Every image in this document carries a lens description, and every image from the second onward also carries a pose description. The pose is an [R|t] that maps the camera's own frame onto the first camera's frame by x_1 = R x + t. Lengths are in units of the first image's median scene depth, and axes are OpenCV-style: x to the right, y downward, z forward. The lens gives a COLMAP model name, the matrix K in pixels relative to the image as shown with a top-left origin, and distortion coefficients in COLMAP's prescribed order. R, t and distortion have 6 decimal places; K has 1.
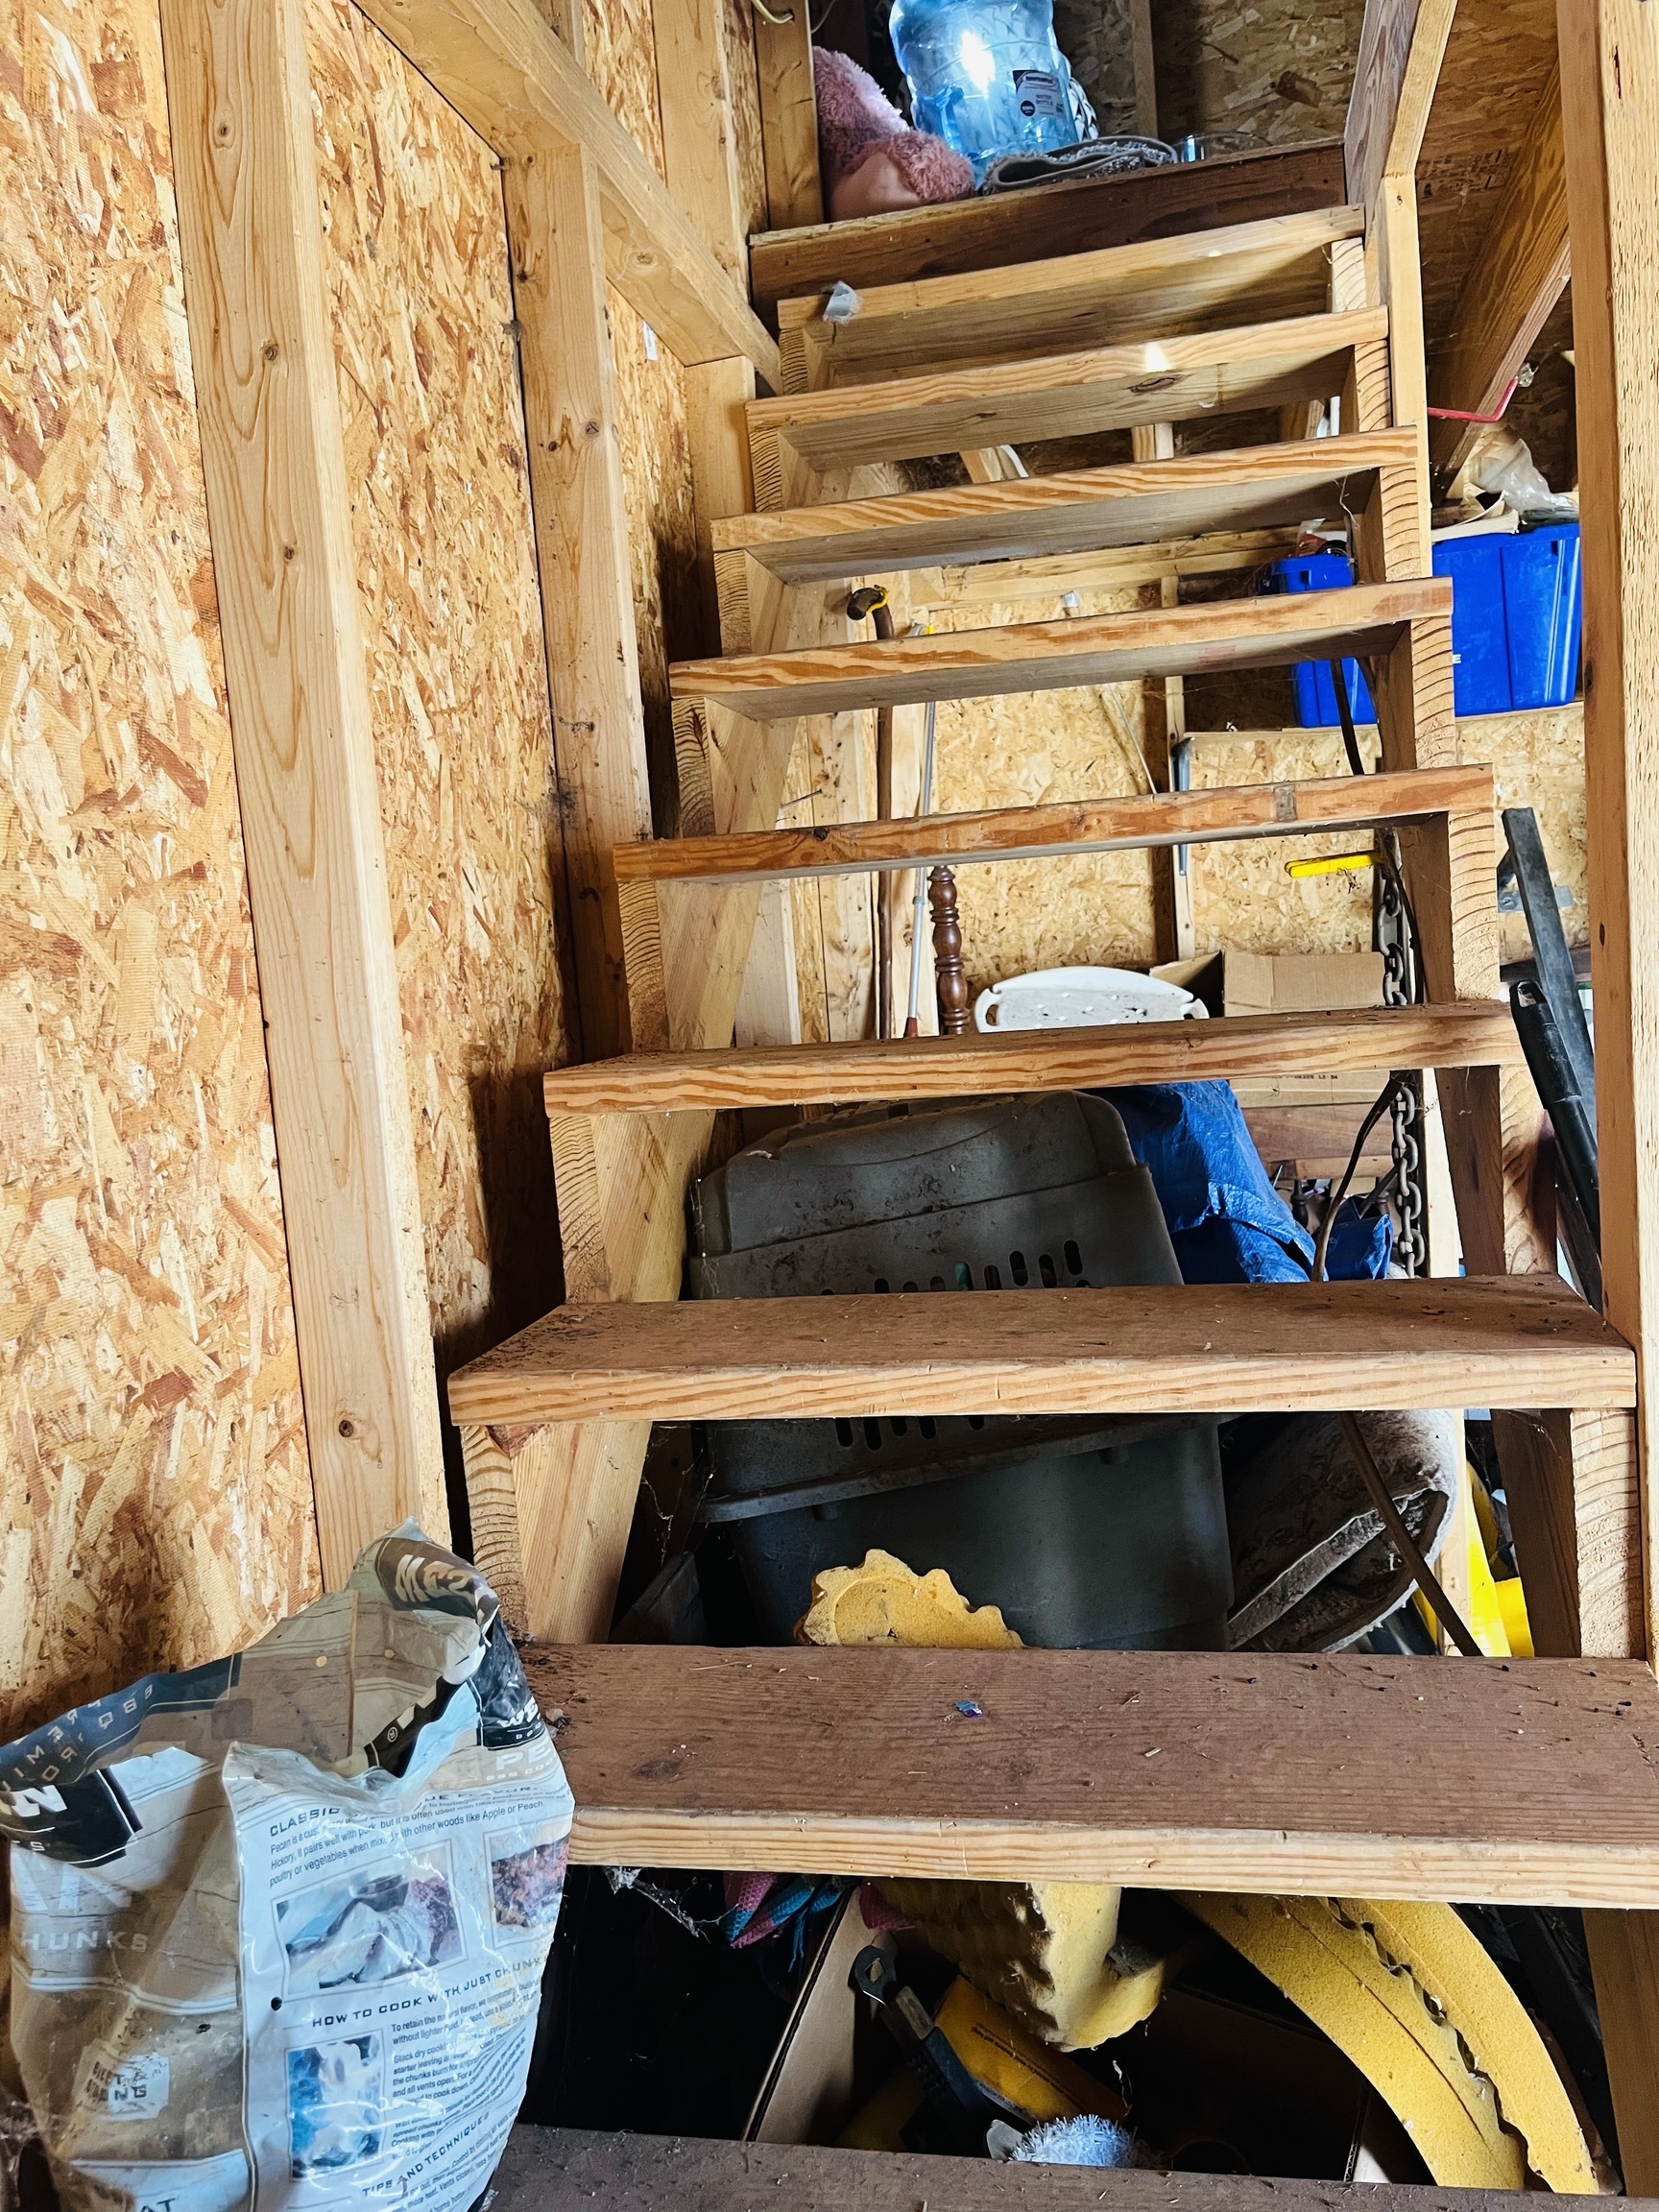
lens RADIAL K [[1688.8, 0, 830.2], [0, 1688.8, 1128.9], [0, 0, 1]] dist [0.067922, -0.093775]
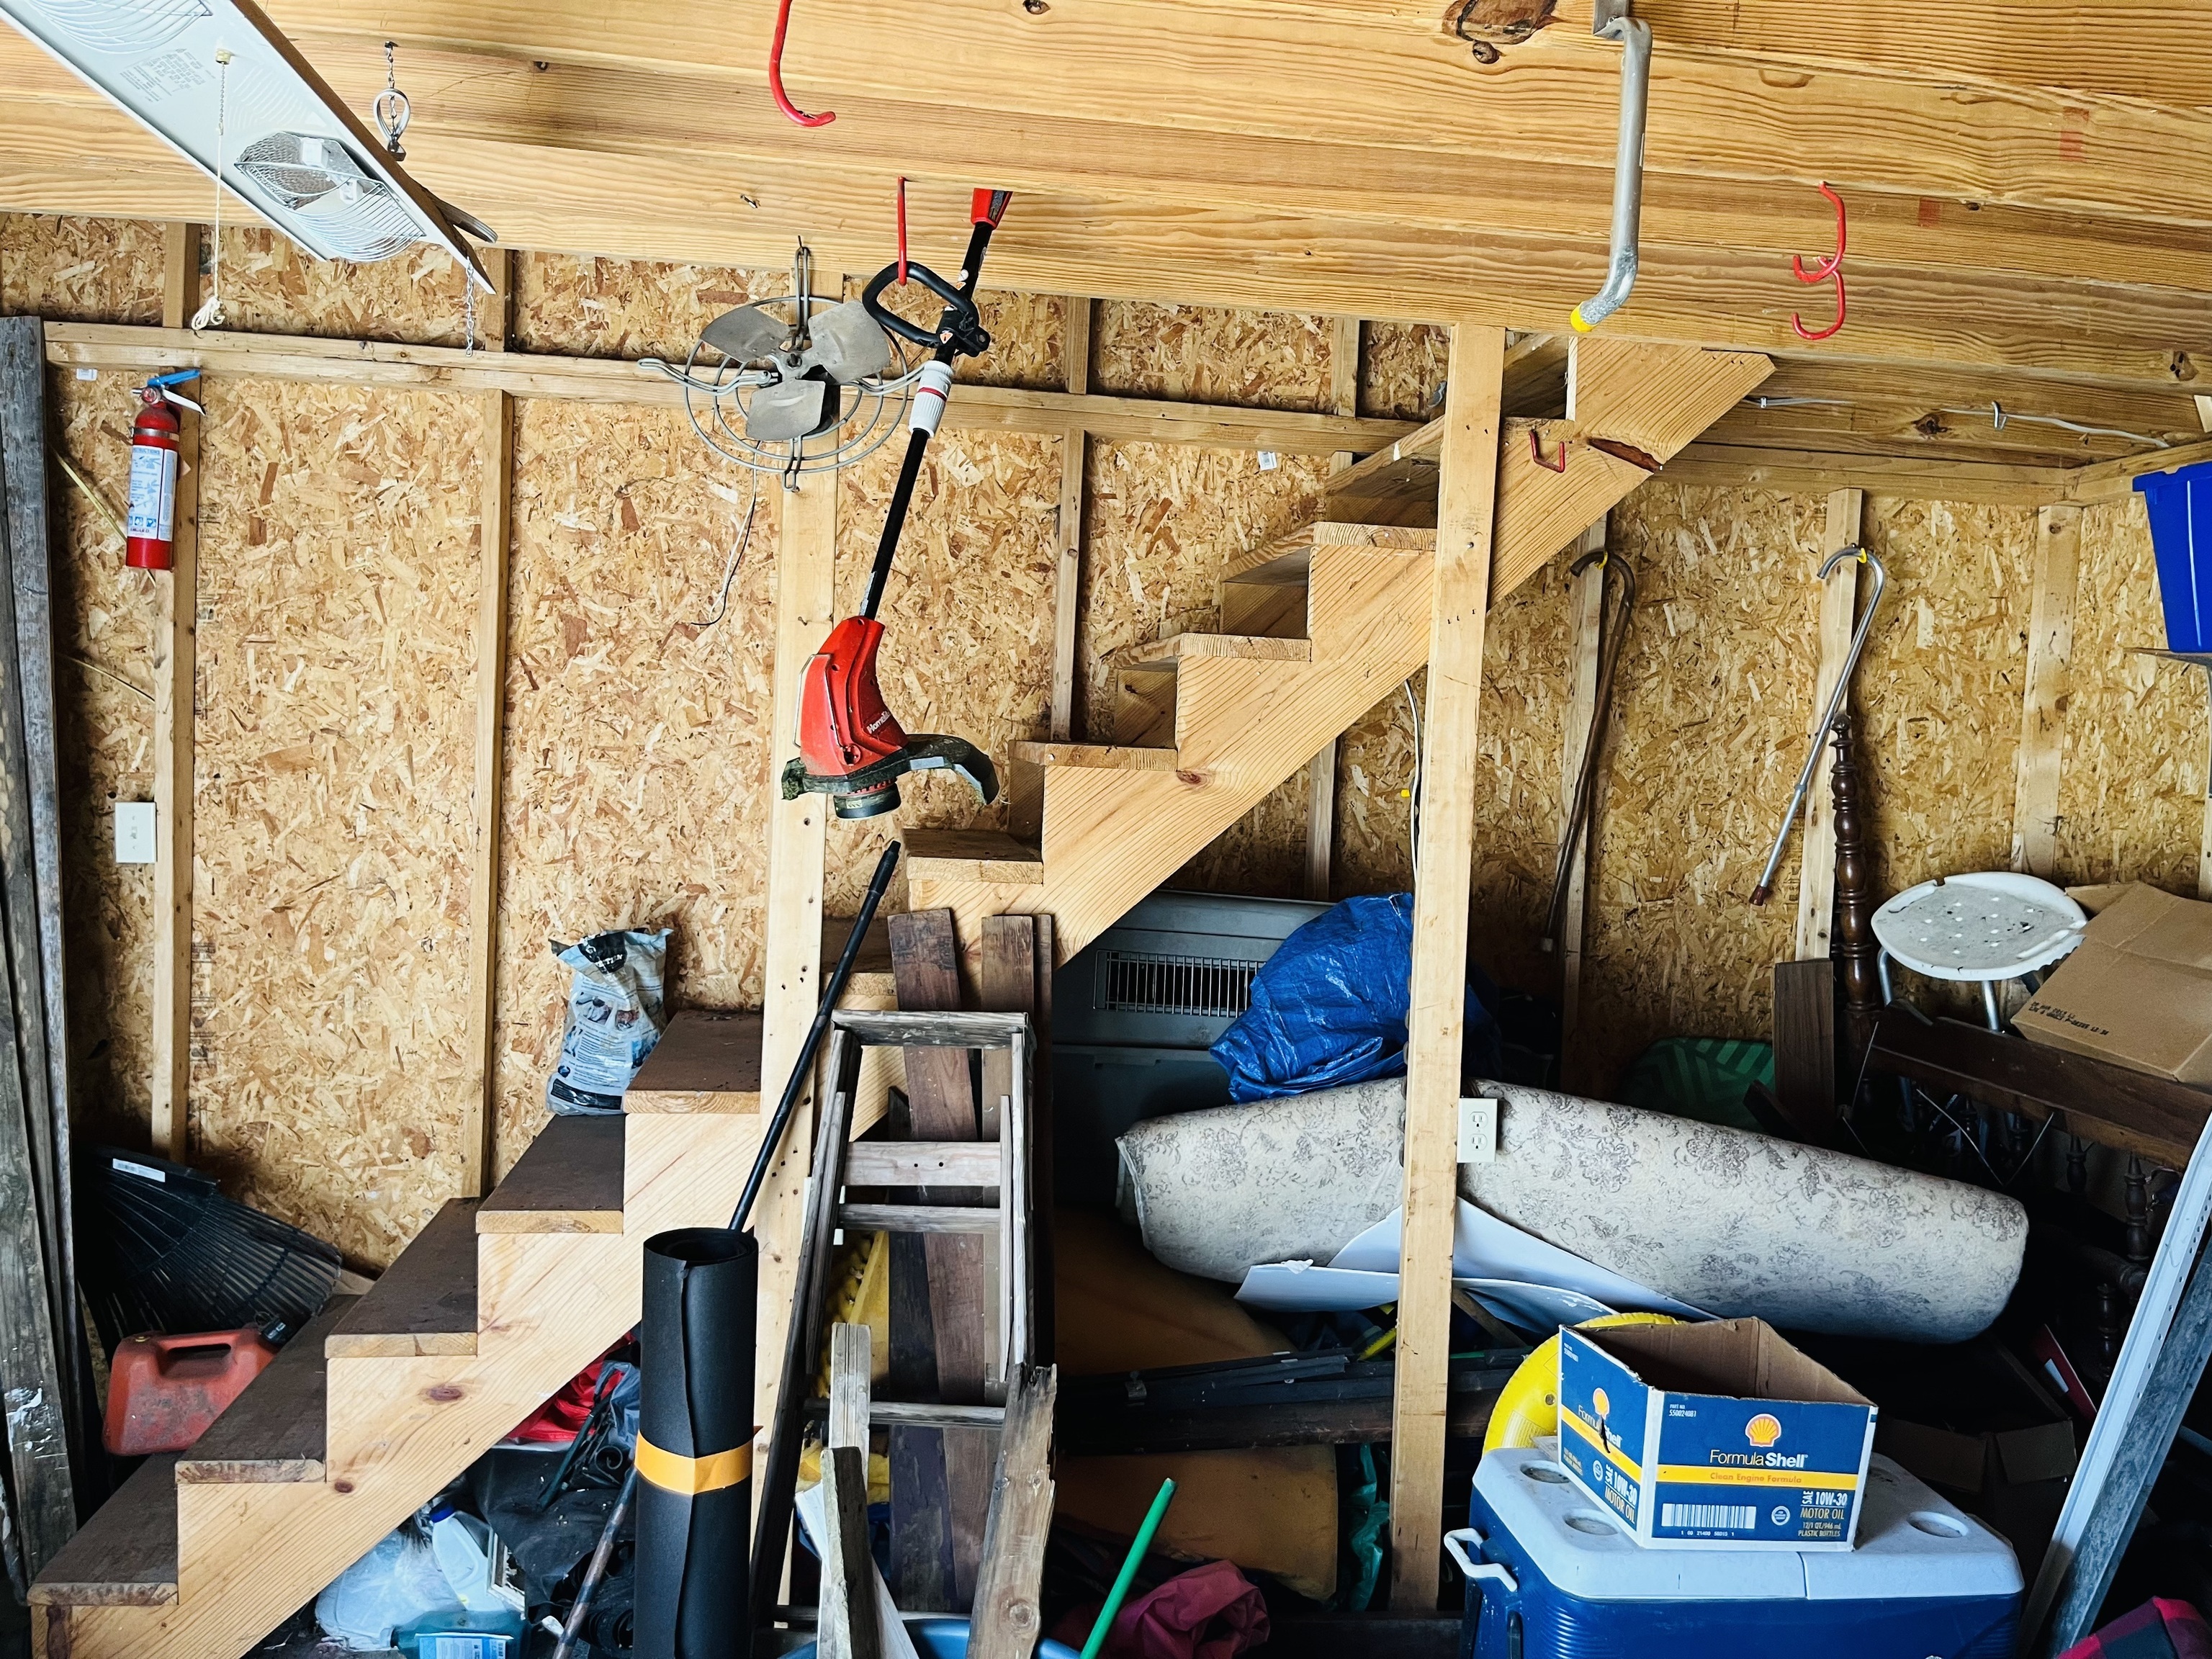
lens RADIAL K [[1688.8, 0, 1104.1], [0, 1688.8, 820.0], [0, 0, 1]] dist [0.067922, -0.093775]
pose [[0.336612, 0.135915, -0.931783, 3.073022], [-0.168775, 0.982213, 0.082300, -0.408752], [0.926395, 0.129559, 0.353563, 0.508920]]
